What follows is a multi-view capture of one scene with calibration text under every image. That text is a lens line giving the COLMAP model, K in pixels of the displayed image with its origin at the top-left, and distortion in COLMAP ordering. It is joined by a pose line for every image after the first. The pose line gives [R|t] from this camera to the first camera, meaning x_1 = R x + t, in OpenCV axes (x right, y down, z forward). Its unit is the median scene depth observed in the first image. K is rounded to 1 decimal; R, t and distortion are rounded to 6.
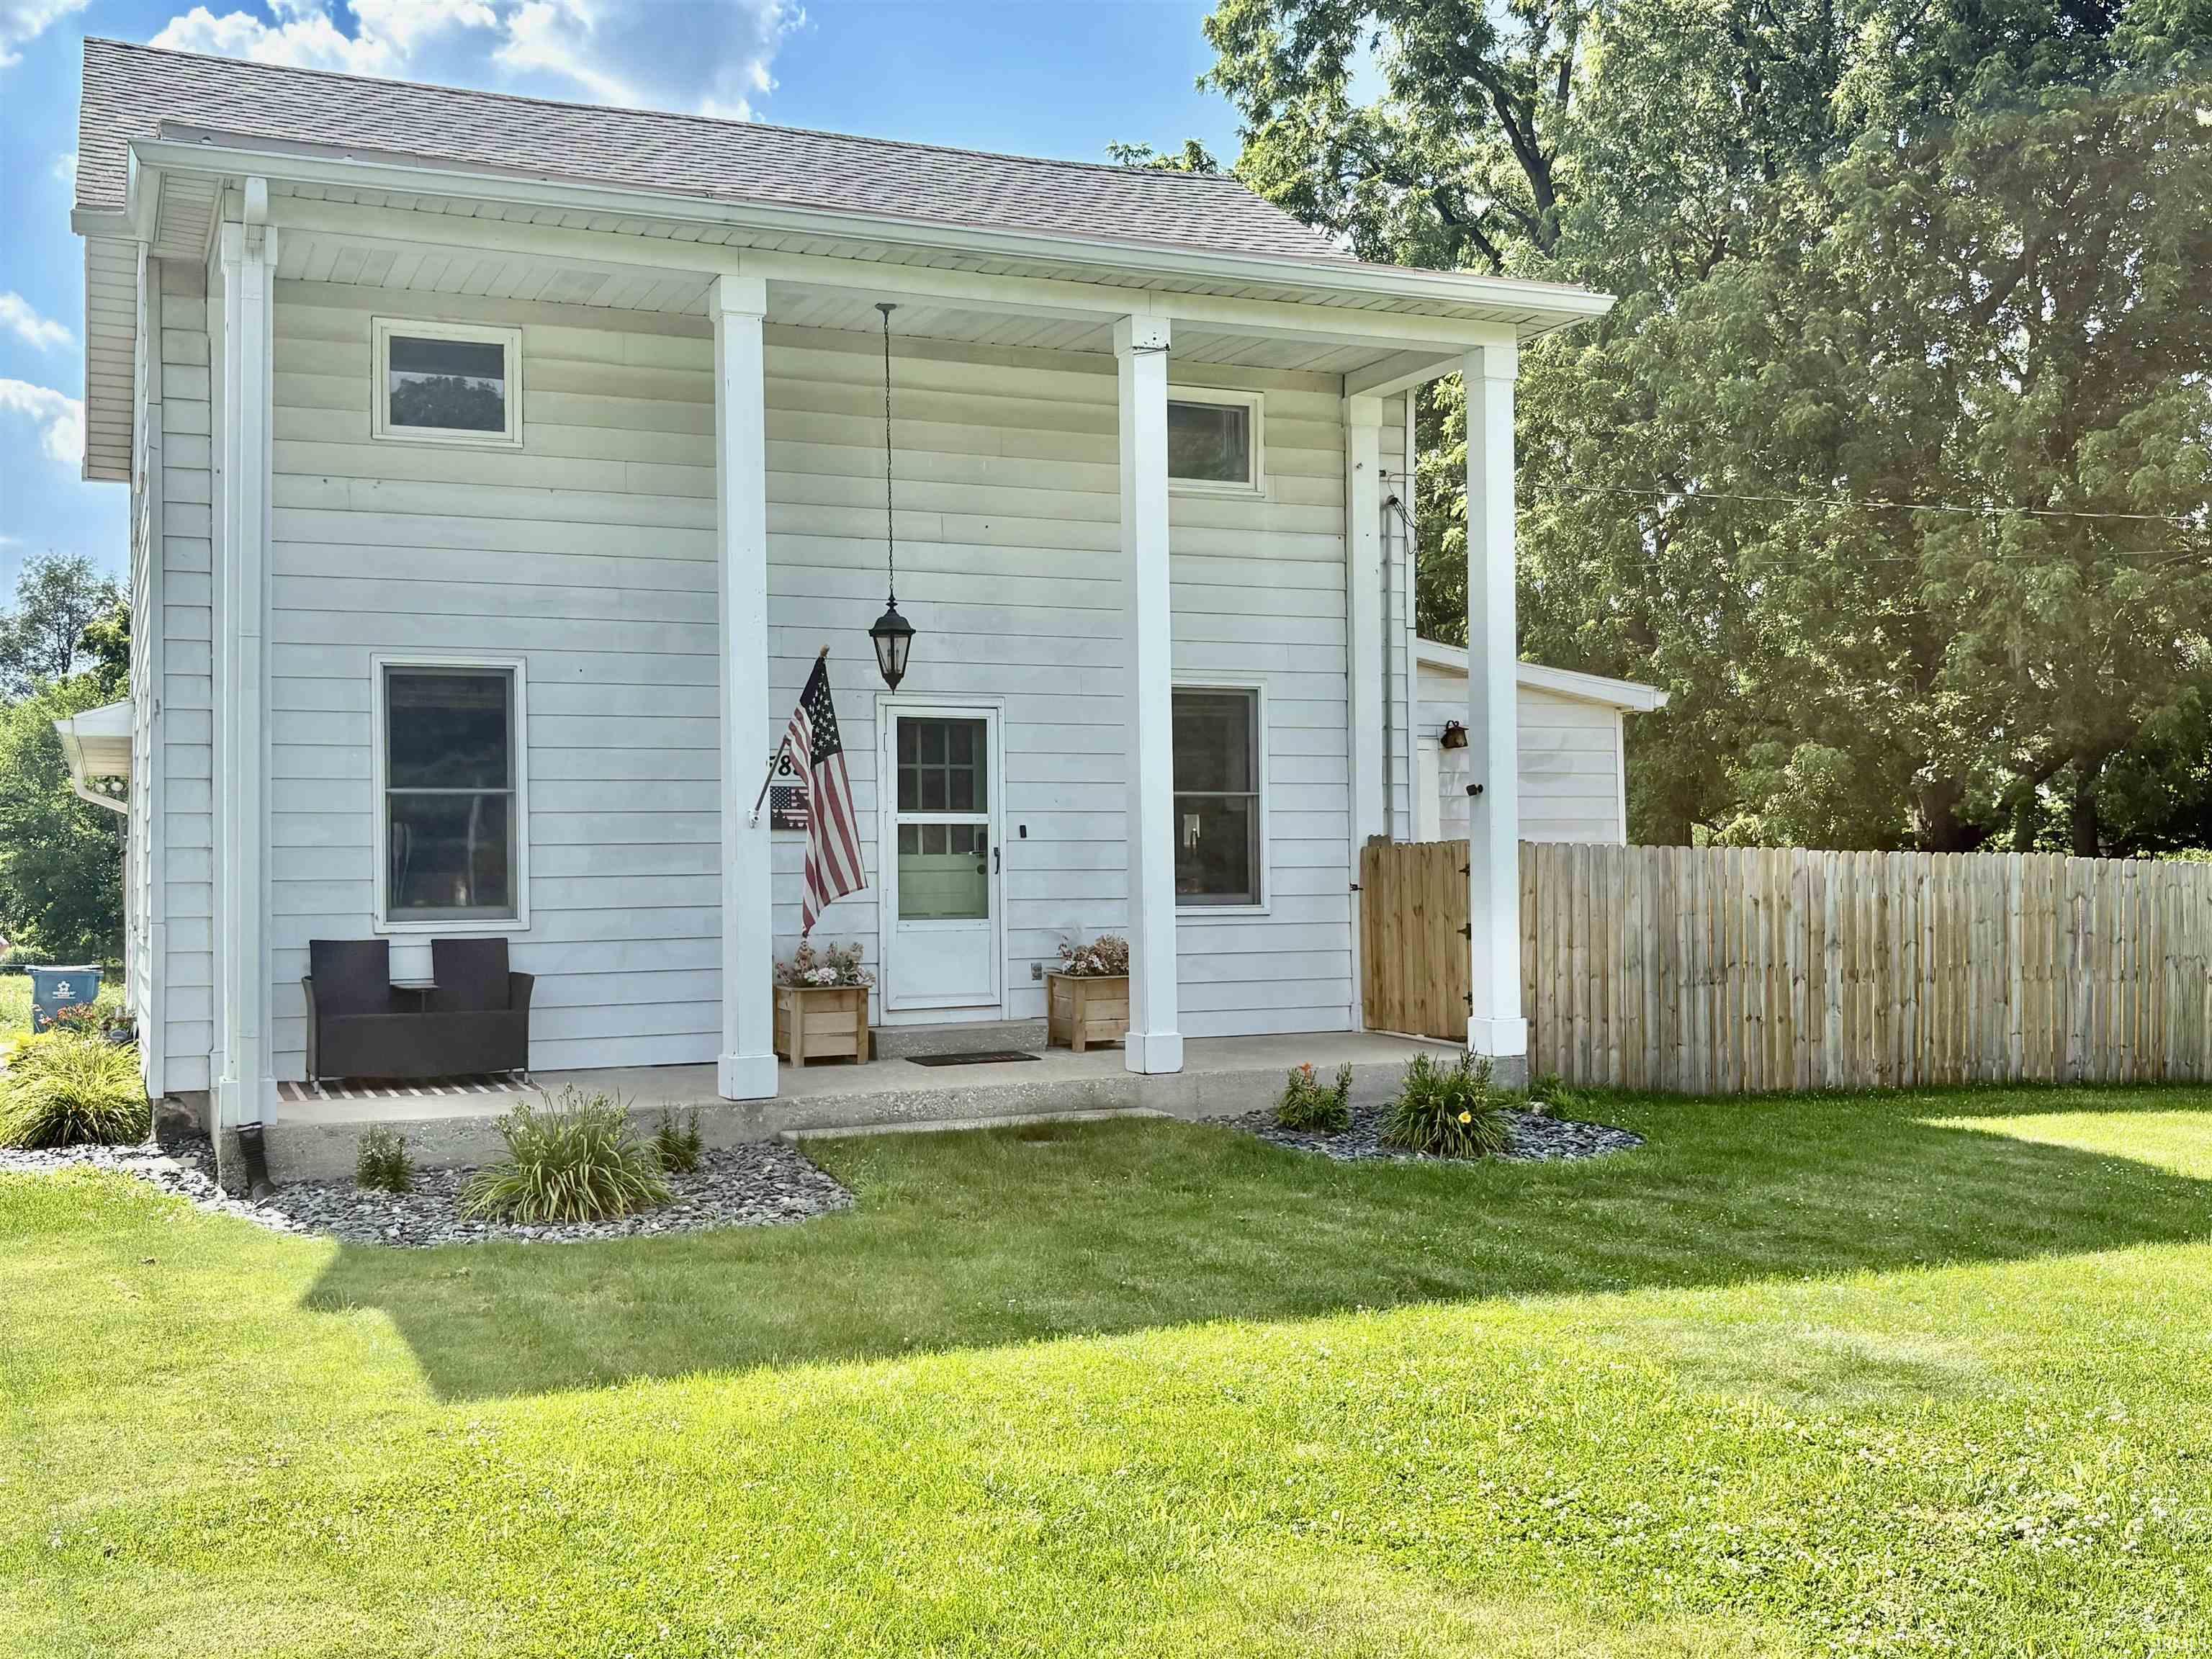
lens RADIAL K [[2282.5, 0, 1106.0], [0, 2282.5, 829.5], [0, 0, 1]] dist [0.155192, -0.490645]
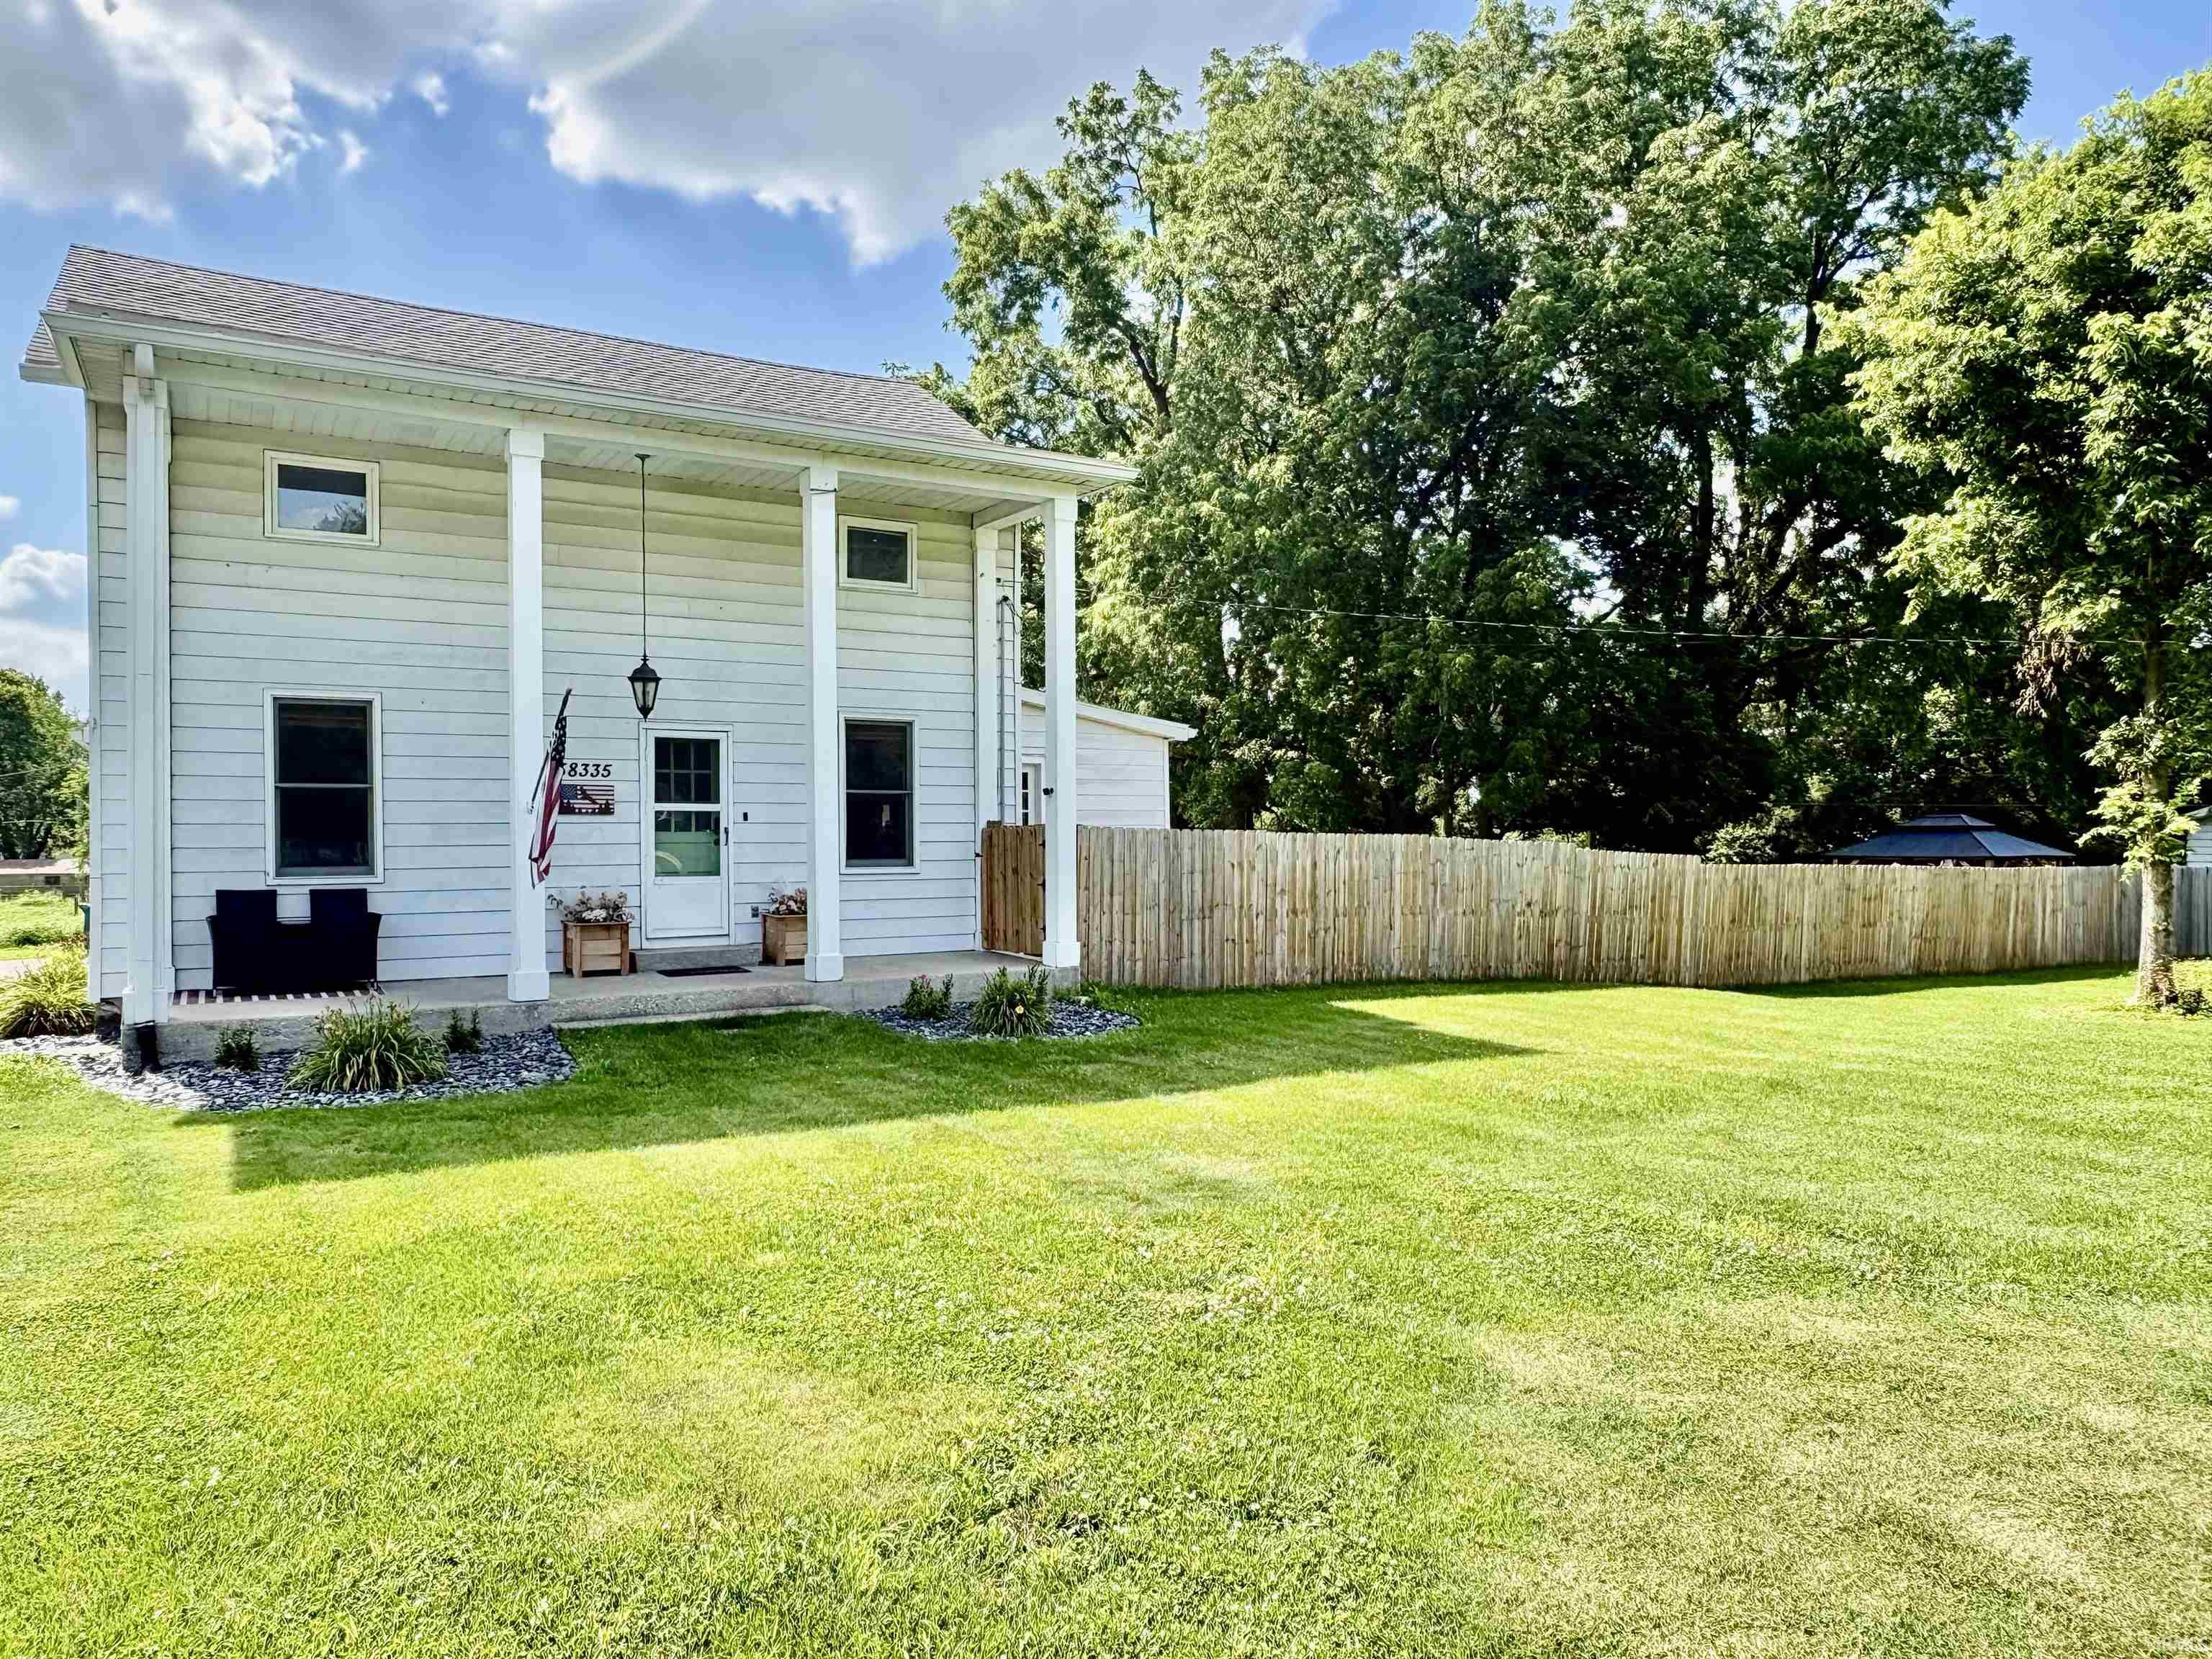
lens RADIAL K [[1475.9, 0, 1106.2], [0, 1475.9, 849.3], [0, 0, 1]] dist [-0.006405, -0.004601]
pose [[0.991396, 0.004971, 0.130804, 0.070498], [-0.008300, 0.999655, 0.024915, -0.003762], [-0.130635, -0.025786, 0.991095, 0.028487]]
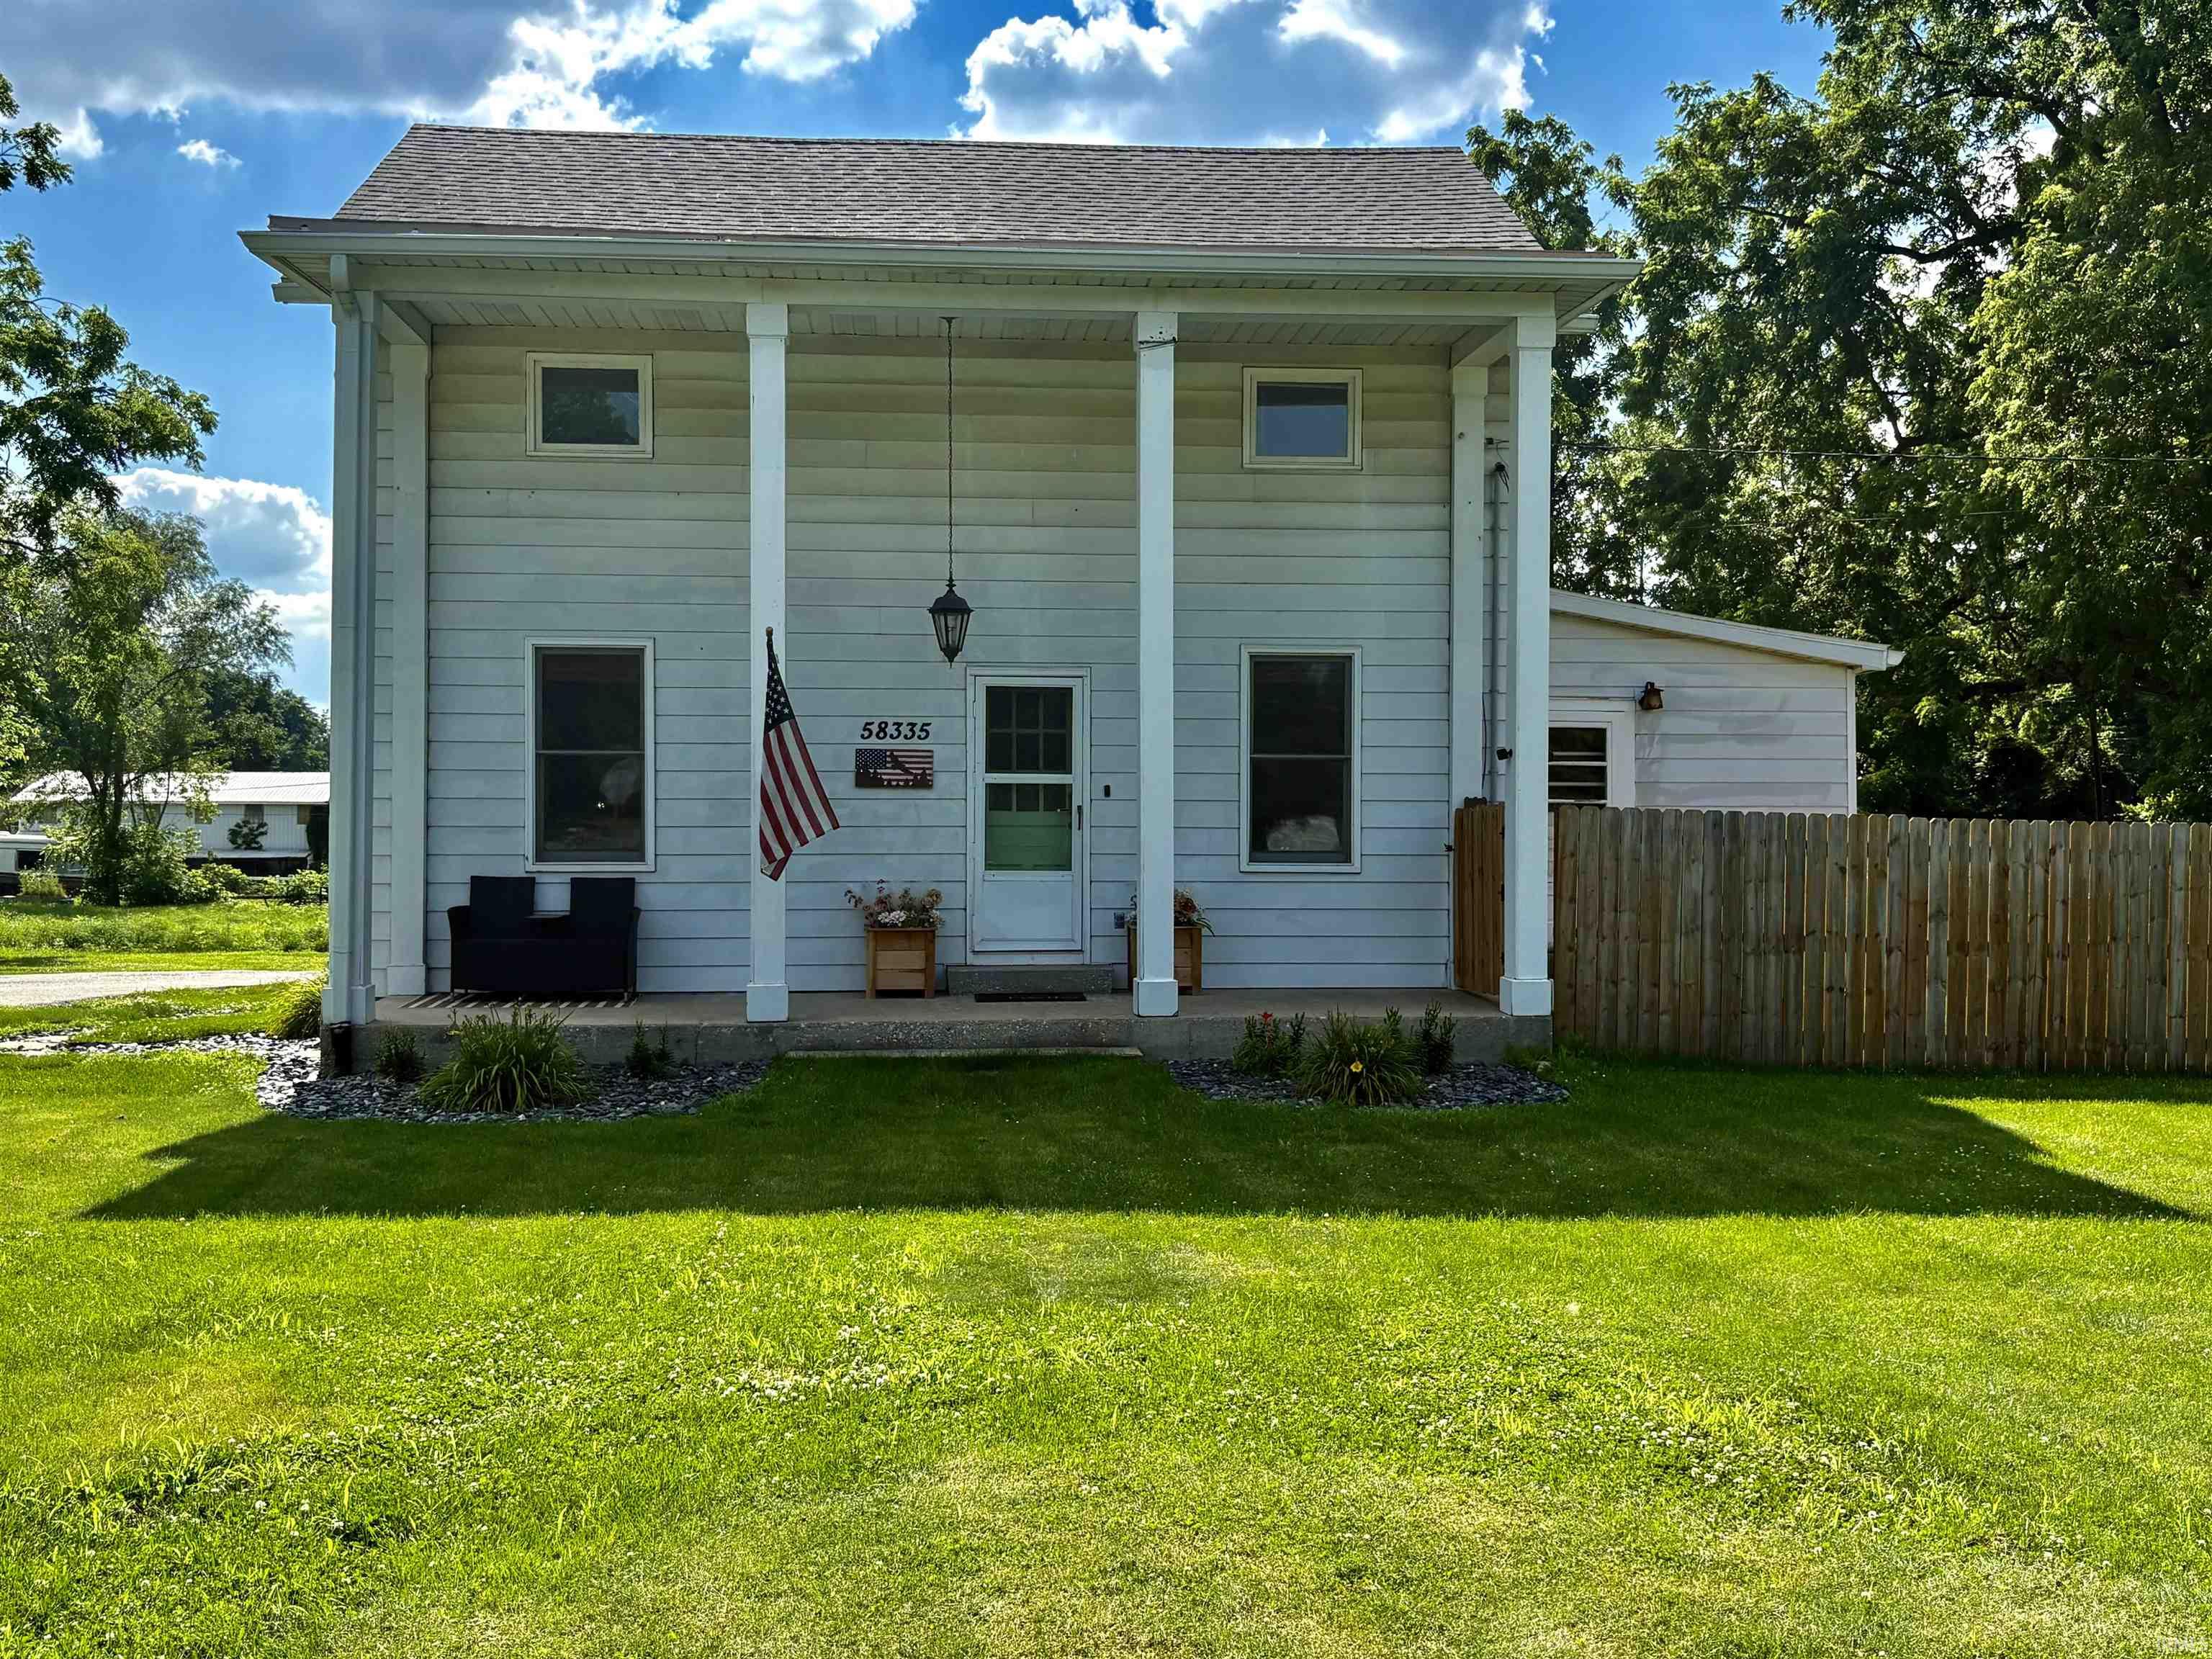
lens RADIAL K [[2282.5, 0, 1106.0], [0, 2282.5, 829.5], [0, 0, 1]] dist [0.155192, -0.490645]
pose [[0.943998, 0.014255, -0.329644, 0.324048], [-0.007721, 0.999747, 0.021122, -0.003838], [0.329861, -0.017394, 0.943869, -0.022176]]
